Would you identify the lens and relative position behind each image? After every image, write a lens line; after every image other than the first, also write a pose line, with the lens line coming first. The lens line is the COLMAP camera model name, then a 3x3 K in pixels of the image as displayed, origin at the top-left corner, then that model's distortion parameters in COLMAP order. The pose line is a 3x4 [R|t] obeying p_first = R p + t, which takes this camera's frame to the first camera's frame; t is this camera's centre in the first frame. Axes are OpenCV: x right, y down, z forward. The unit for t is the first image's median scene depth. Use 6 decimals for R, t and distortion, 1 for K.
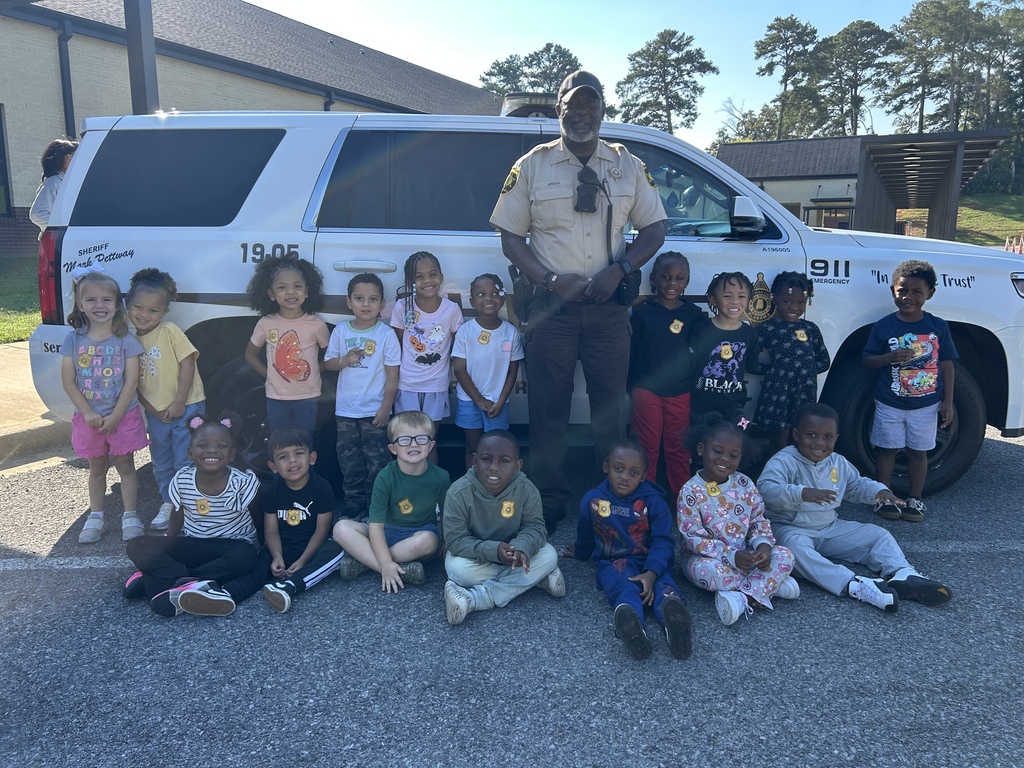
lens RADIAL K [[778.2, 0, 514.2], [0, 778.2, 382.2], [0, 0, 1]] dist [0.040328, -0.041654]
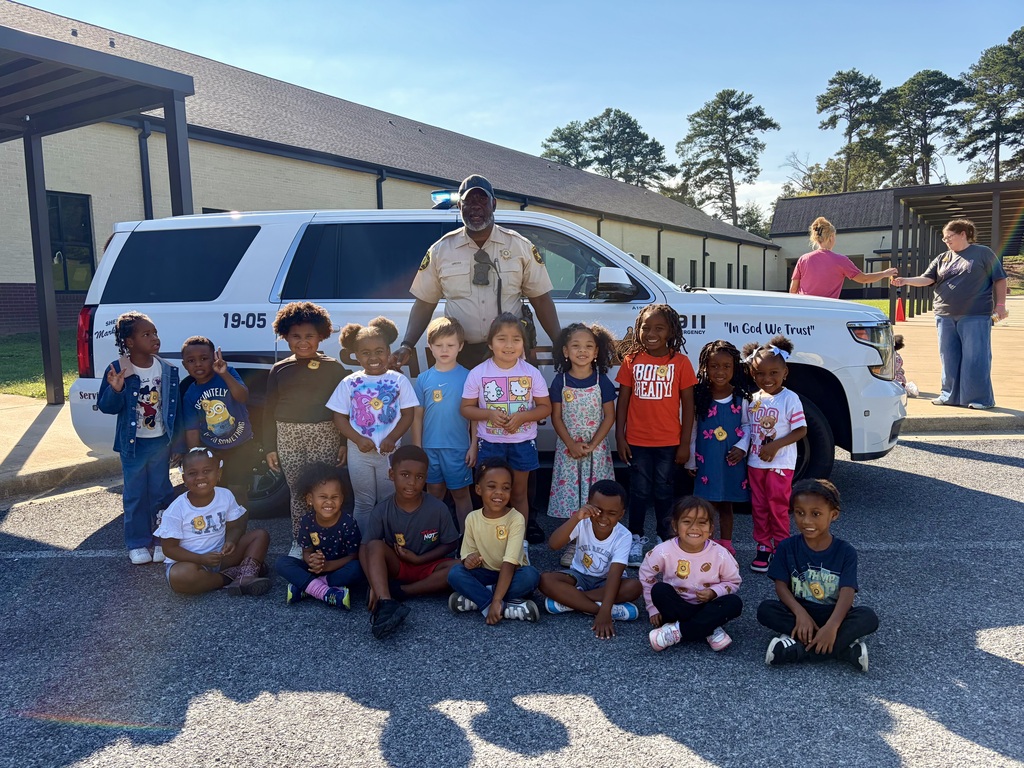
lens RADIAL K [[779.7, 0, 507.4], [0, 779.7, 387.4], [0, 0, 1]] dist [0.040280, -0.042222]
pose [[0.995232, -0.015779, -0.096250, 0.234933], [0.009095, 0.997541, -0.069494, 0.039353], [0.097109, 0.068288, 0.992928, -0.234374]]
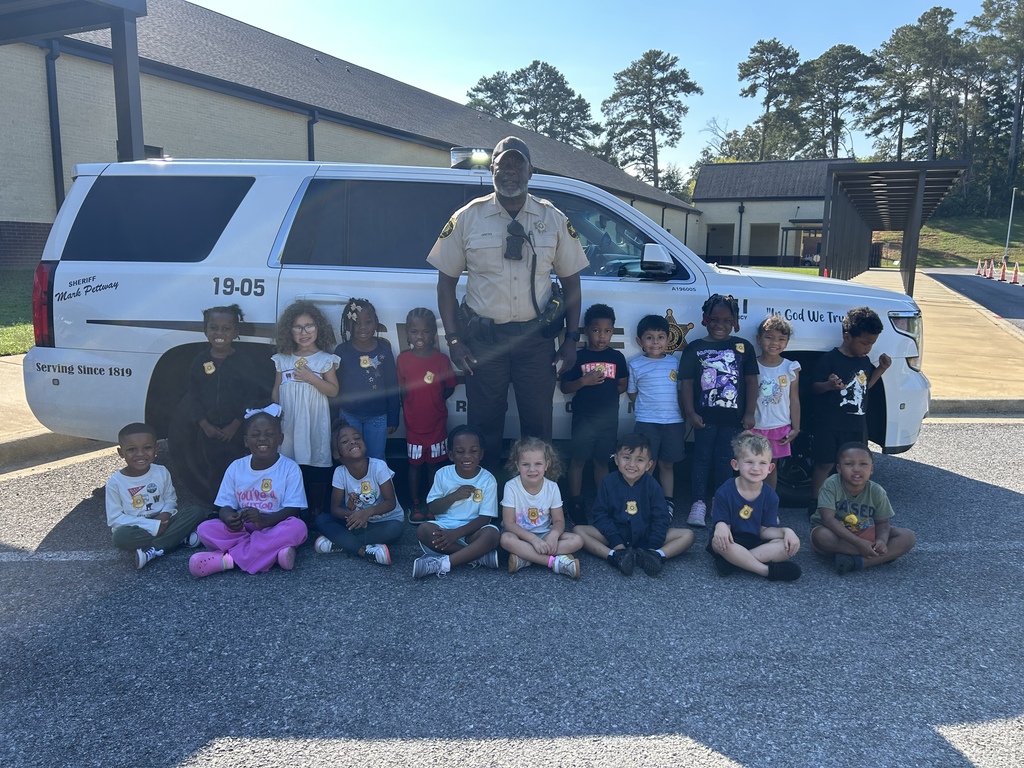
lens RADIAL K [[778.2, 0, 516.1], [0, 778.2, 387.5], [0, 0, 1]] dist [0.040328, -0.041654]
pose [[0.999704, 0.010801, 0.021805, 0.064196], [-0.010555, 0.999880, -0.011343, -0.008819], [-0.021925, 0.011110, 0.999698, -0.138367]]
